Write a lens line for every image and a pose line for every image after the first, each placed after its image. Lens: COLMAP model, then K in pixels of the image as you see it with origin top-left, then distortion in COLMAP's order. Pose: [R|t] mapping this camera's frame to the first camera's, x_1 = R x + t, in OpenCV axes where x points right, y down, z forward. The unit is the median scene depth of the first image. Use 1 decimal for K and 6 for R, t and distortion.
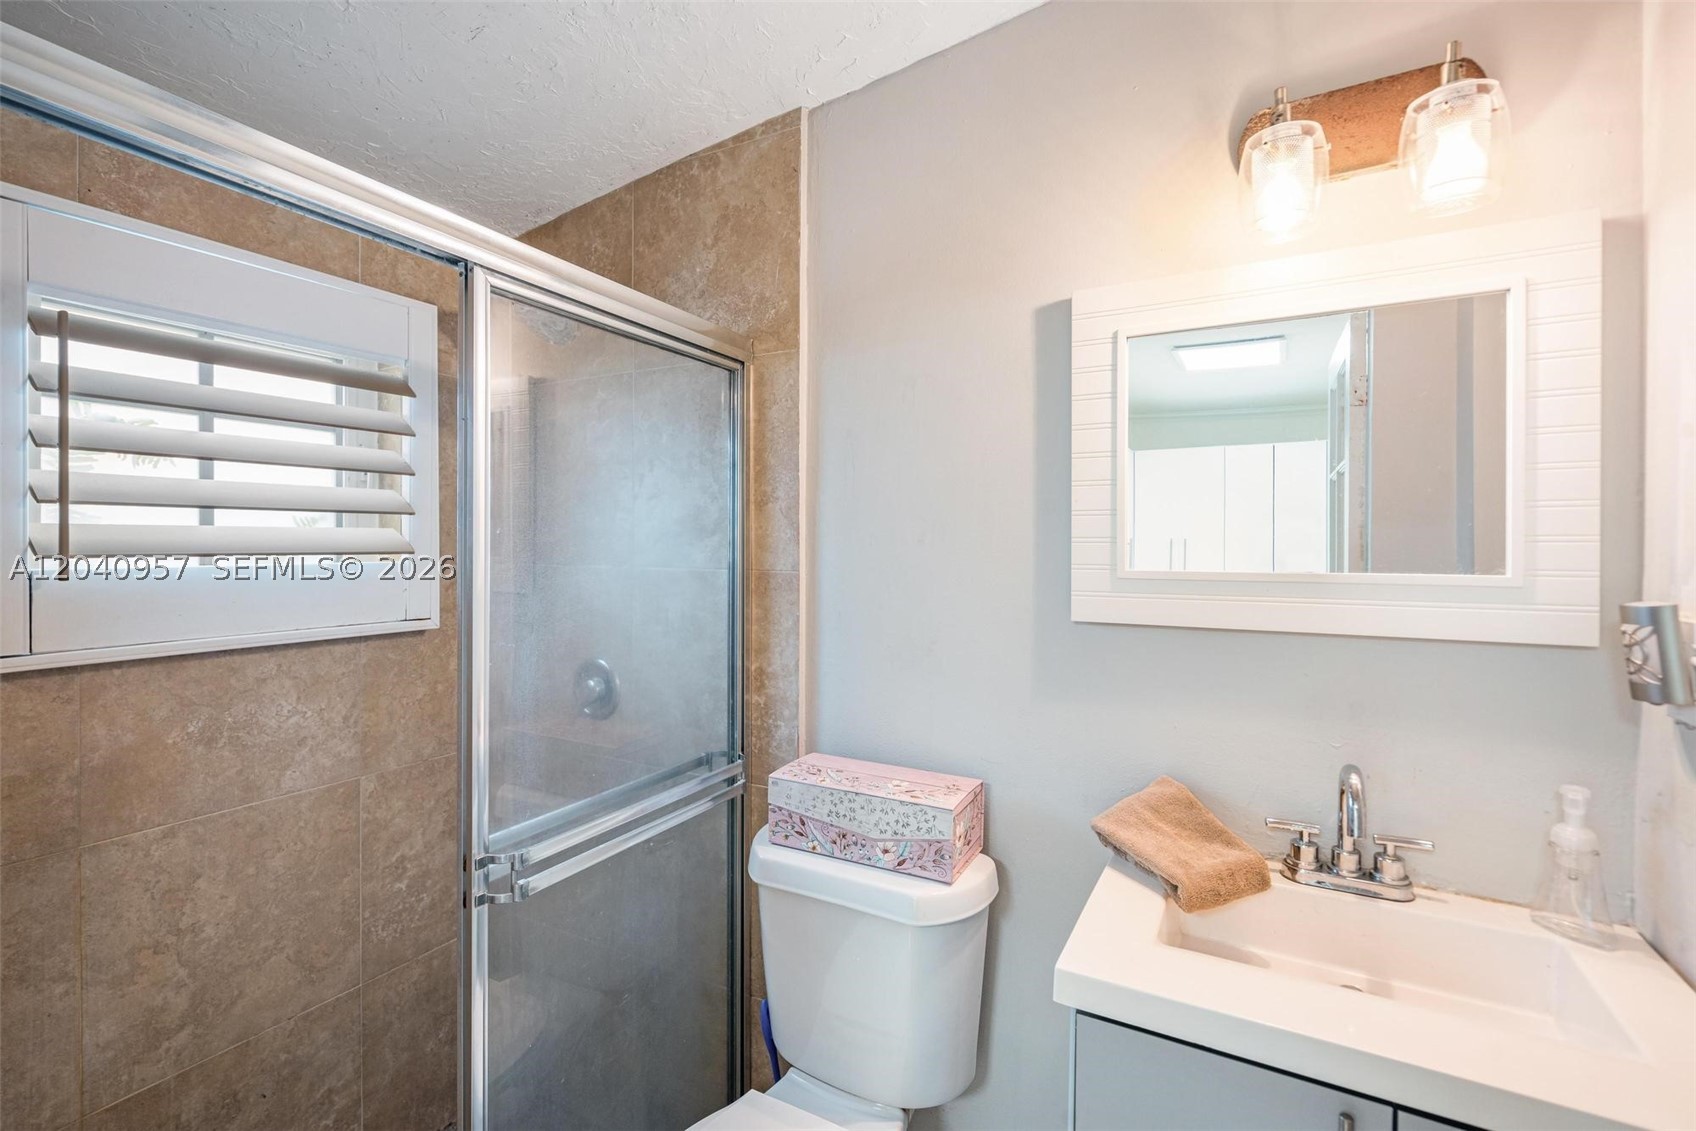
lens RADIAL K [[784.7, 0, 827.8], [0, 784.7, 564.6], [0, 0, 1]] dist [-0.002522, 0.002473]
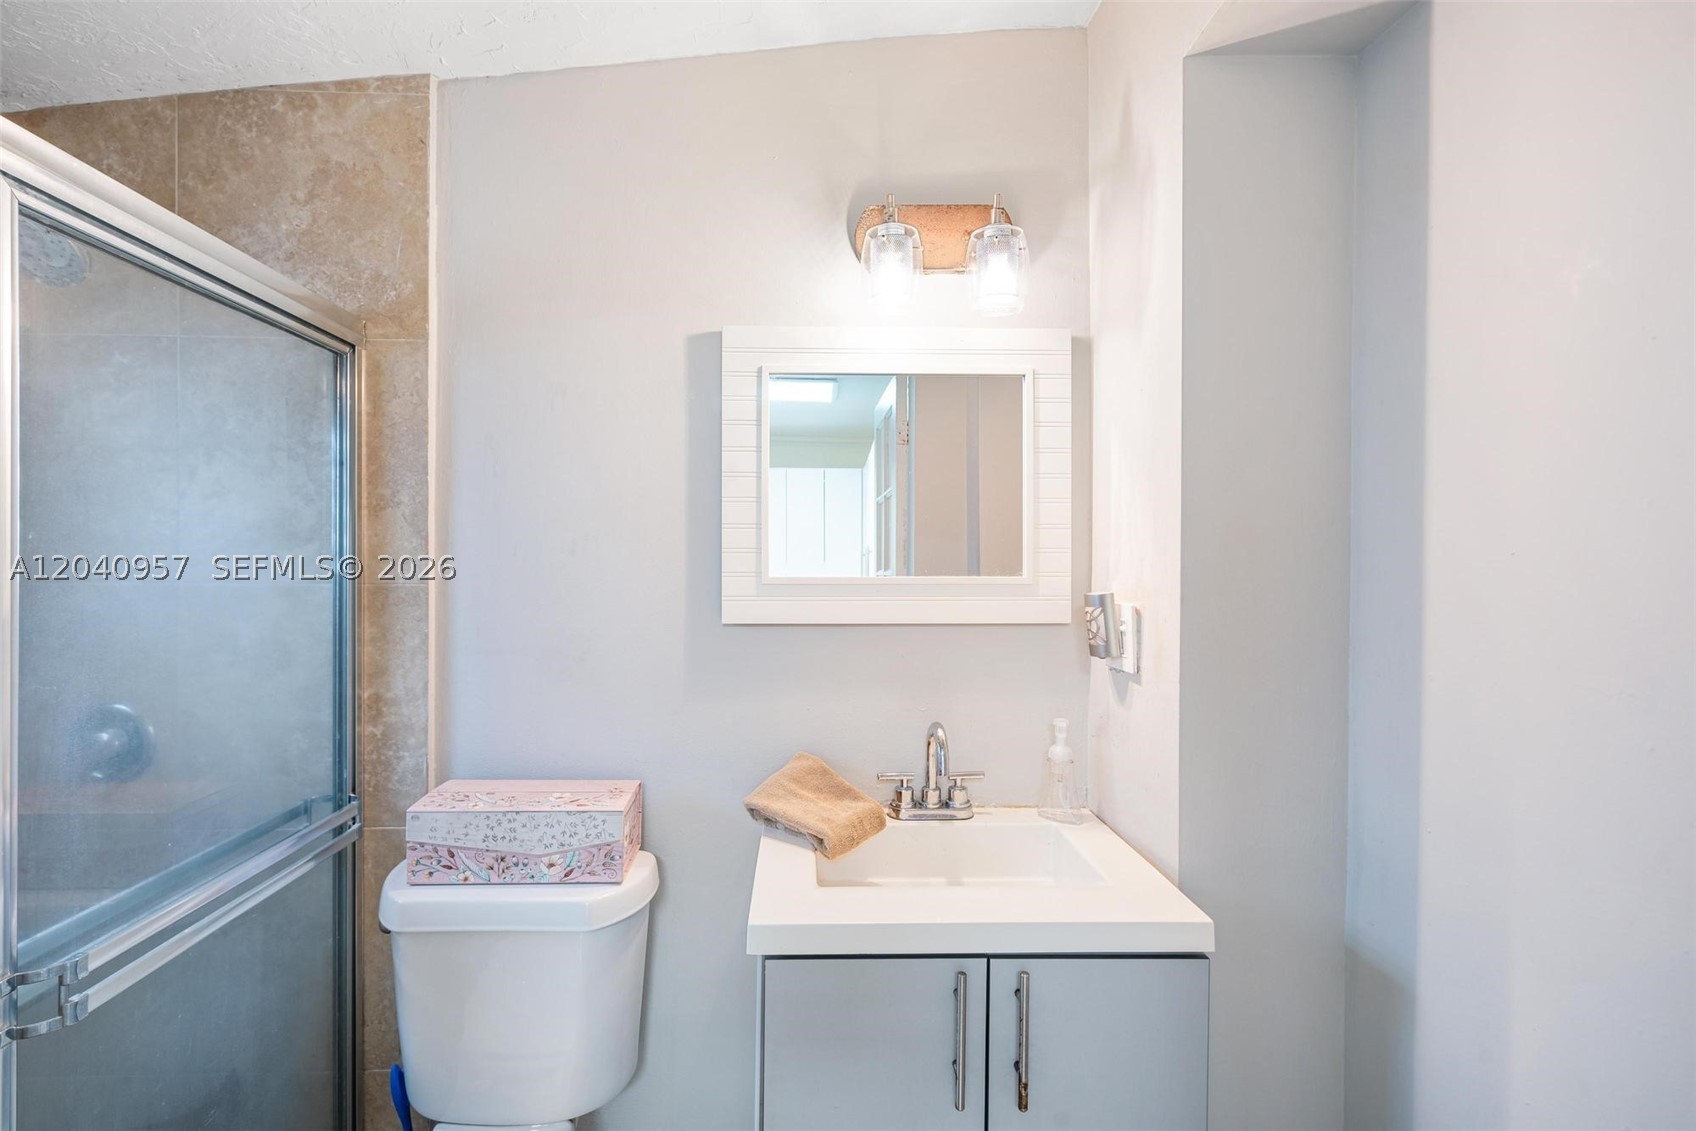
lens RADIAL K [[773.8, 0, 843.5], [0, 773.8, 581.4], [0, 0, 1]] dist [0.000794, 0.001596]
pose [[0.854721, -0.017476, 0.518793, -0.102889], [0.013337, 0.999843, 0.011709, 0.001640], [-0.518916, -0.003088, 0.854820, -0.021050]]
